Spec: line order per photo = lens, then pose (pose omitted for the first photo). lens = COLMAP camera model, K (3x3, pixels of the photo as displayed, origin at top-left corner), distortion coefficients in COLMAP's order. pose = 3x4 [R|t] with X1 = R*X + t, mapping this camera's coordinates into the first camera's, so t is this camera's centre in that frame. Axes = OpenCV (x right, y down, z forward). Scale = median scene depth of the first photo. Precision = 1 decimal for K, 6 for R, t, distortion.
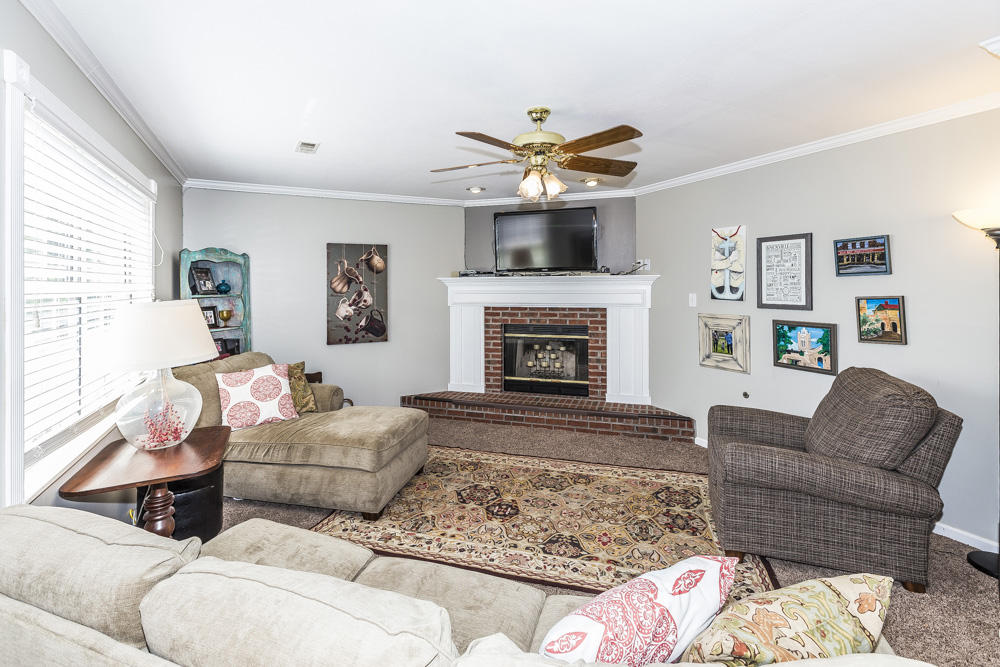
lens RADIAL K [[513.1, 0, 484.5], [0, 513.1, 280.5], [0, 0, 1]] dist [-0.000916, -0.000085]
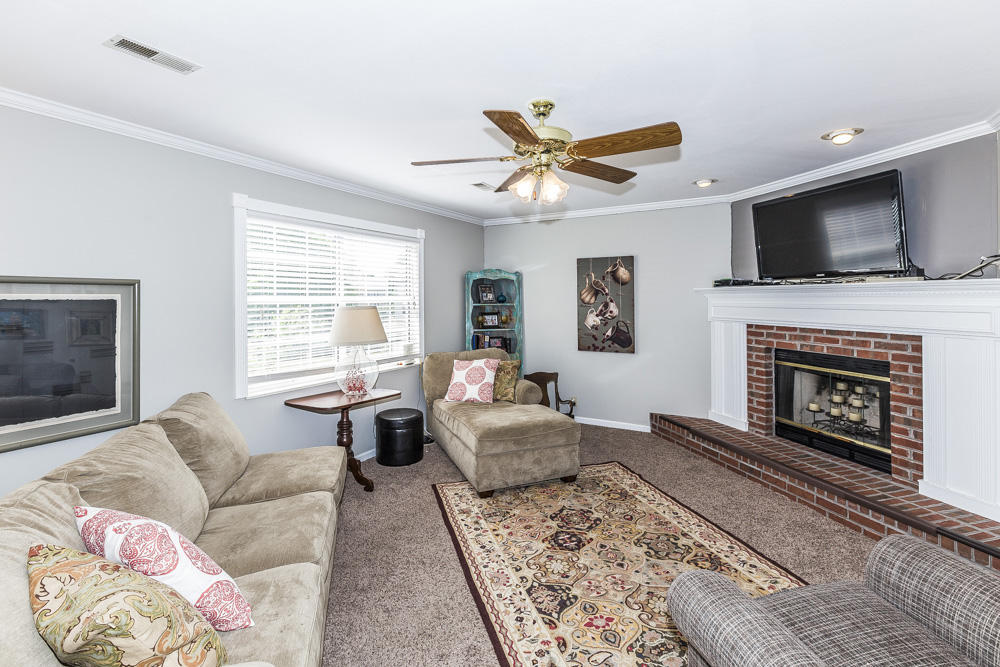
lens RADIAL K [[456.8, 0, 440.9], [0, 456.8, 297.4], [0, 0, 1]] dist [-0.000550, -0.000354]
pose [[0.503965, 0.002653, -0.863720, 0.502412], [0.009951, 0.999911, 0.008878, -0.001138], [0.863667, -0.013069, 0.503894, 0.312398]]
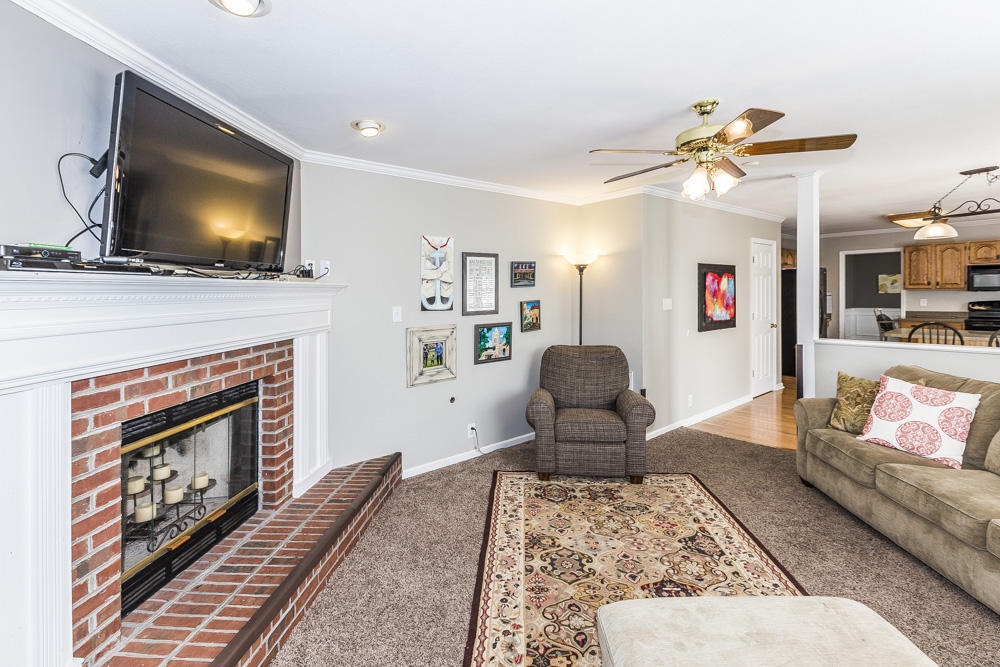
lens RADIAL K [[479.2, 0, 499.3], [0, 479.2, 297.6], [0, 0, 1]] dist [0.000037, -0.000289]
pose [[-0.309996, 0.001252, 0.950737, -0.433509], [0.015293, 0.999876, 0.003670, 0.010916], [-0.950615, 0.015677, -0.309977, 1.151683]]
